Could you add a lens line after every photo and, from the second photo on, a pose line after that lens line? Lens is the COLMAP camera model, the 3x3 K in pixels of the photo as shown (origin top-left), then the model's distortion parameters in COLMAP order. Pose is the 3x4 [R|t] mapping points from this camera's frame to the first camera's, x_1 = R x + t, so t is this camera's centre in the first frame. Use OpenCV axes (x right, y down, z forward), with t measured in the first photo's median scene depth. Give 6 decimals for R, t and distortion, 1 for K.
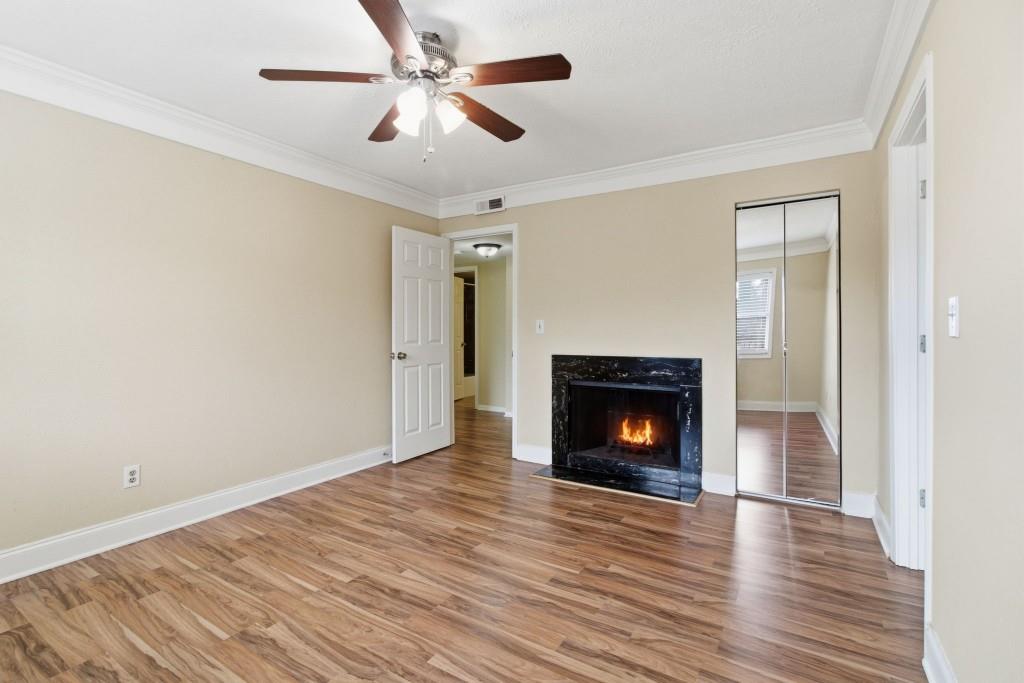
lens RADIAL K [[473.0, 0, 511.3], [0, 473.0, 334.1], [0, 0, 1]] dist [-0.017281, 0.007504]
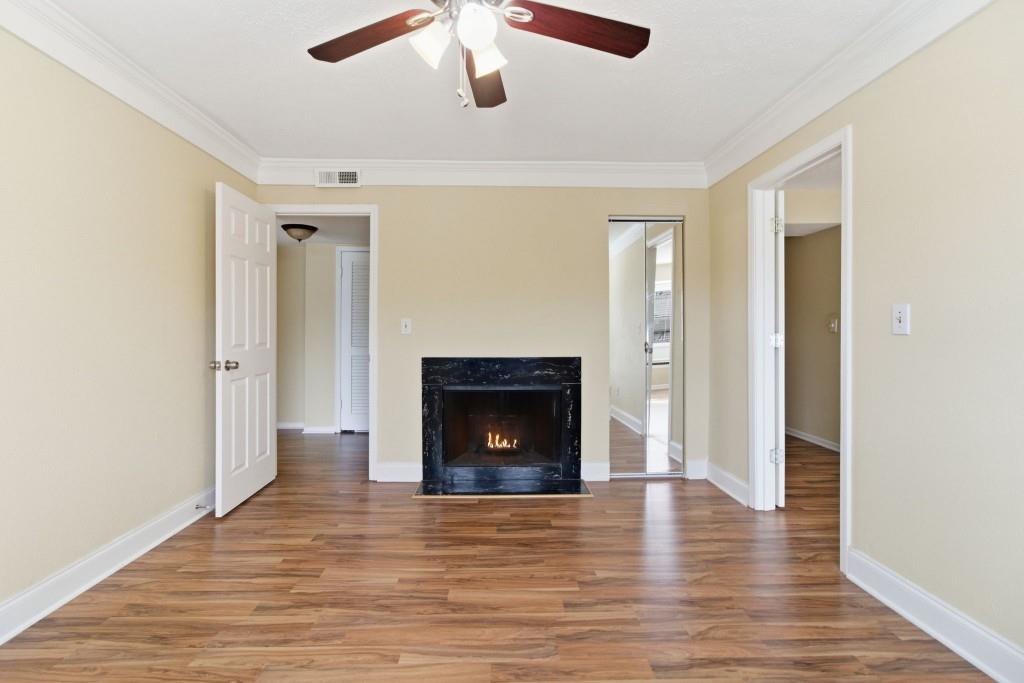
lens RADIAL K [[473.0, 0, 506.8], [0, 473.0, 335.3], [0, 0, 1]] dist [-0.017281, 0.007504]
pose [[0.830499, -0.002798, 0.557012, -0.326774], [0.002286, 0.999996, 0.001616, 0.000004], [-0.557015, -0.000068, 0.830503, 0.198599]]
